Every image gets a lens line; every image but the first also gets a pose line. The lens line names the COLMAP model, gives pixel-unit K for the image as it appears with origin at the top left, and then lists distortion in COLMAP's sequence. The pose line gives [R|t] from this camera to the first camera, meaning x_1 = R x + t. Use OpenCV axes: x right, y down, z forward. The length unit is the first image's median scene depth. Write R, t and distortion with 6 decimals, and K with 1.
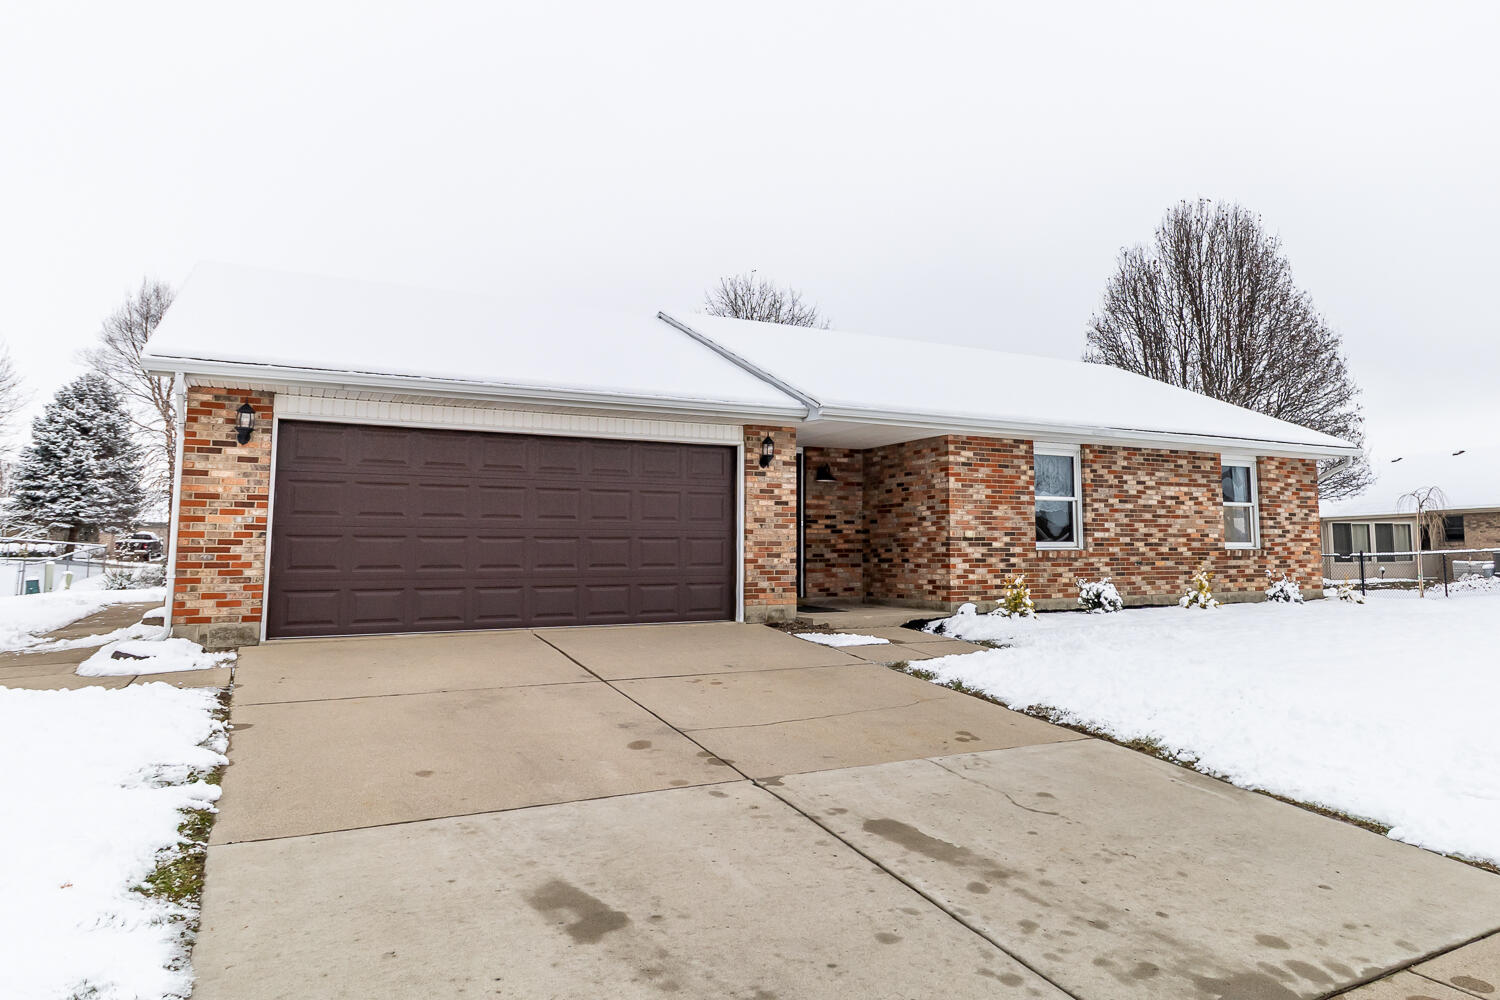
lens RADIAL K [[956.4, 0, 816.1], [0, 956.4, 475.8], [0, 0, 1]] dist [0.007324, -0.006686]
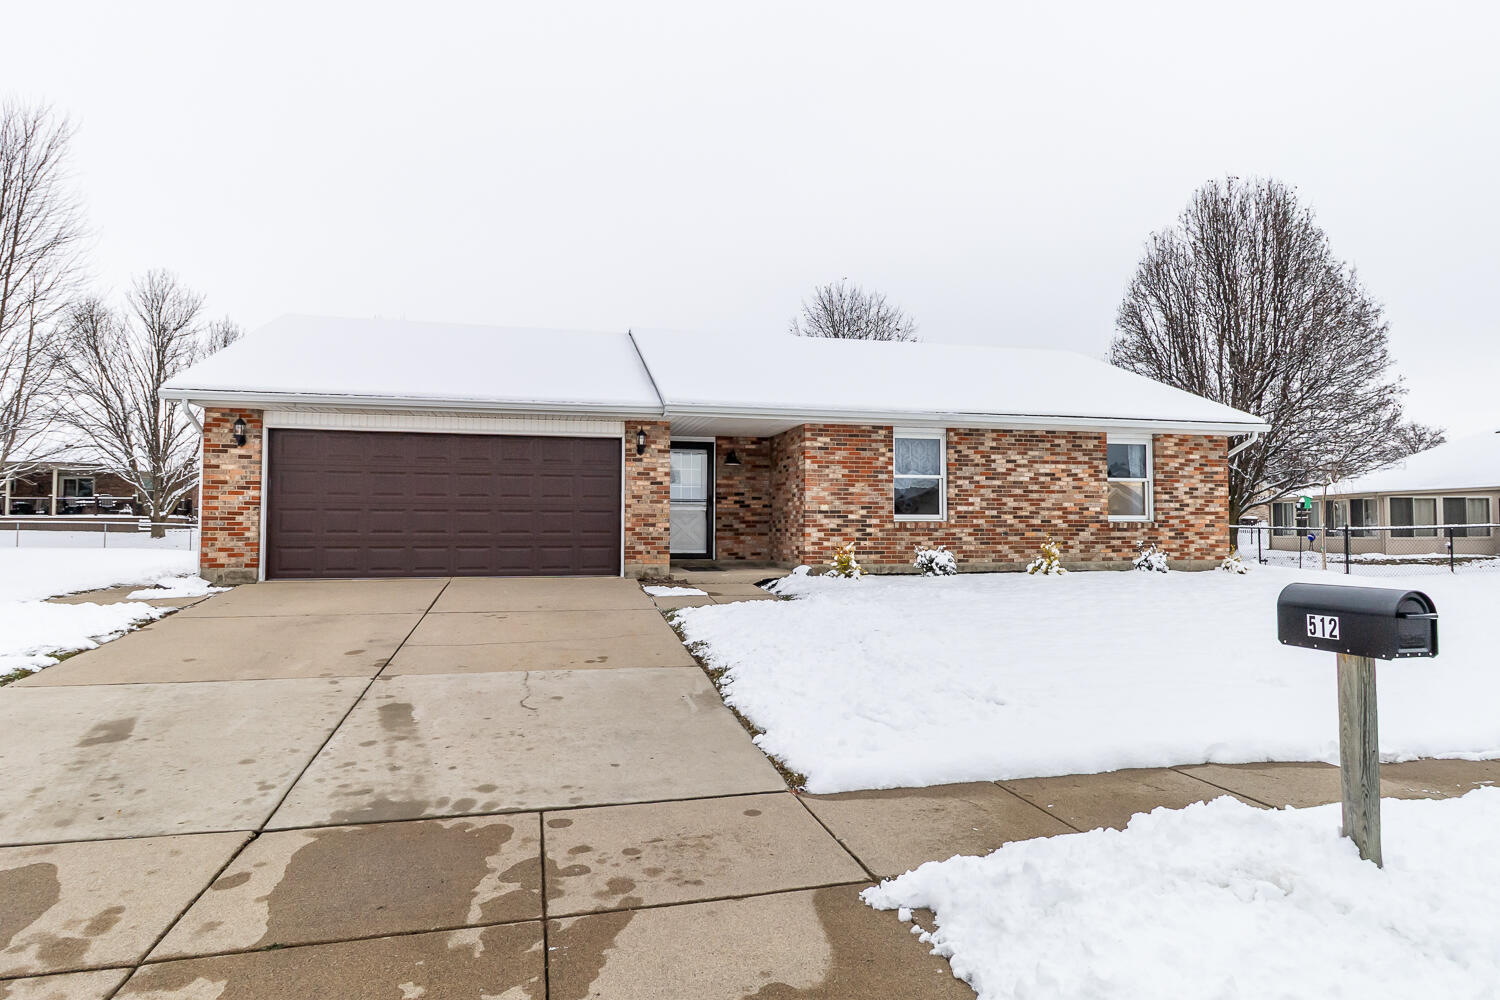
lens RADIAL K [[840.4, 0, 753.9], [0, 840.4, 515.6], [0, 0, 1]] dist [0.002289, -0.002413]
pose [[0.963037, 0.000423, -0.269369, 0.325862], [0.017445, 0.997802, 0.063933, 0.002559], [0.268804, -0.066269, 0.960913, -0.017890]]
